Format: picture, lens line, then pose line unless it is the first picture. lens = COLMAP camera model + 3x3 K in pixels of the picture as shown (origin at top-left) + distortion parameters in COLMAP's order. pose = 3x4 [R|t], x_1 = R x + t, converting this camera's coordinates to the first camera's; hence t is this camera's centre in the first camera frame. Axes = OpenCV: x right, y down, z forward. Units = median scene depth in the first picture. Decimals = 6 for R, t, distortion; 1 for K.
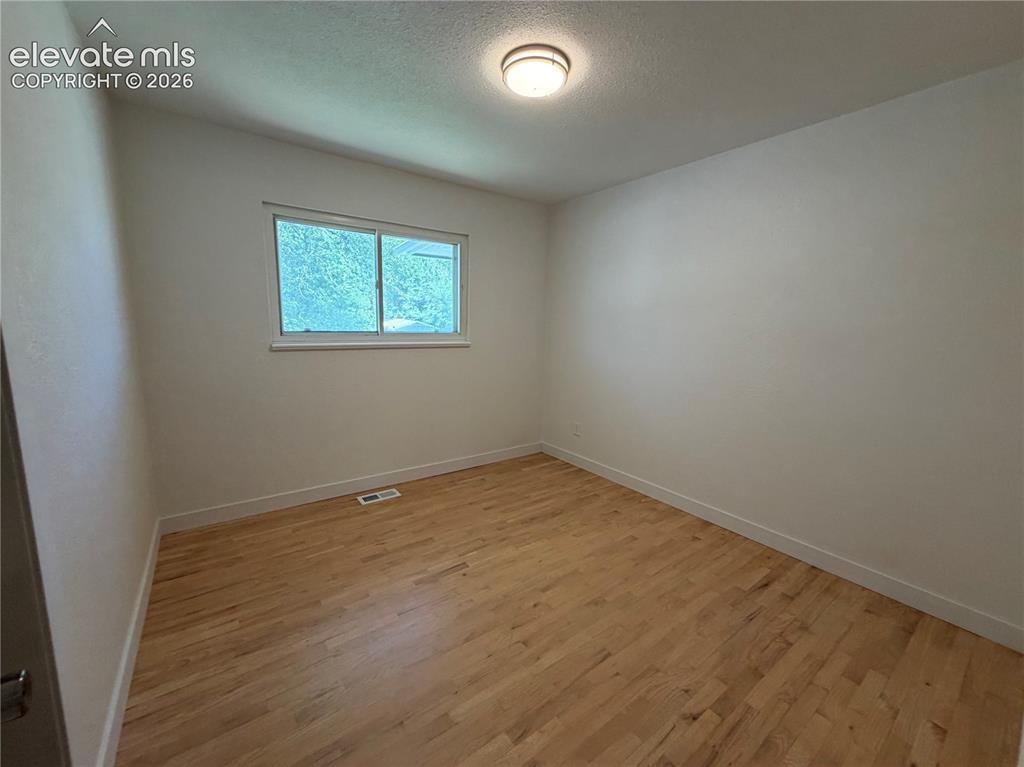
lens RADIAL K [[408.9, 0, 508.9], [0, 408.9, 383.4], [0, 0, 1]] dist [-0.001757, -0.000115]
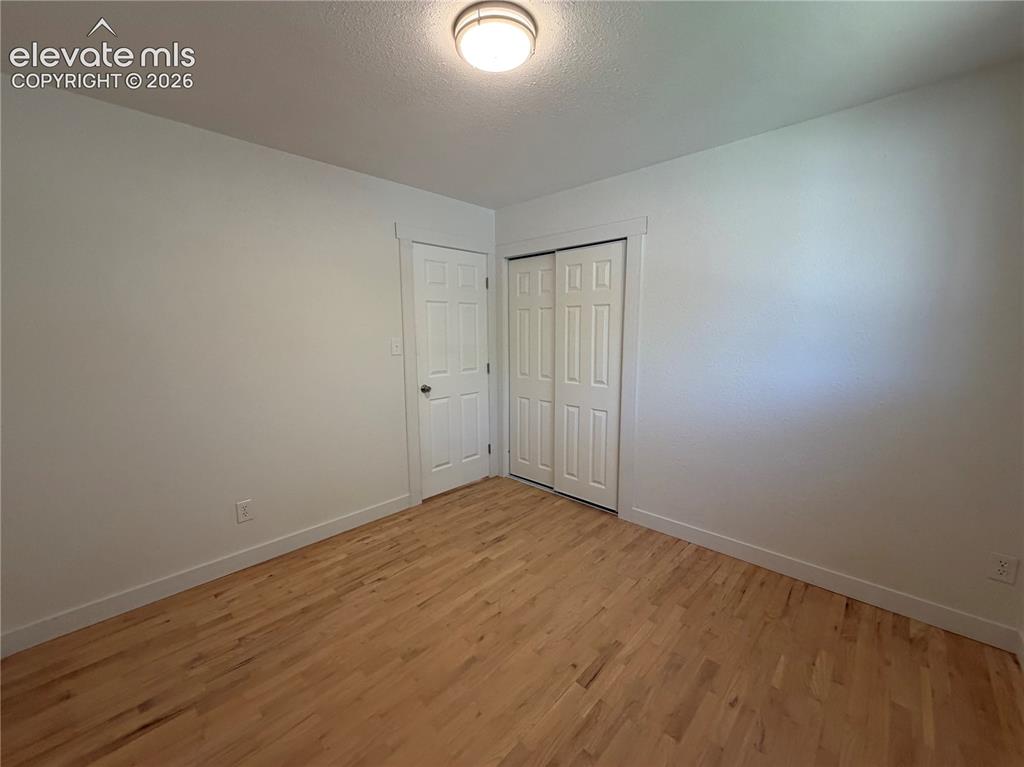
lens RADIAL K [[408.9, 0, 508.9], [0, 408.9, 383.4], [0, 0, 1]] dist [-0.001757, -0.000115]
pose [[-0.983474, 0.007095, -0.180910, 0.171847], [-0.044448, 0.959190, 0.279248, -0.297537], [0.175508, 0.282674, -0.943023, 1.756871]]
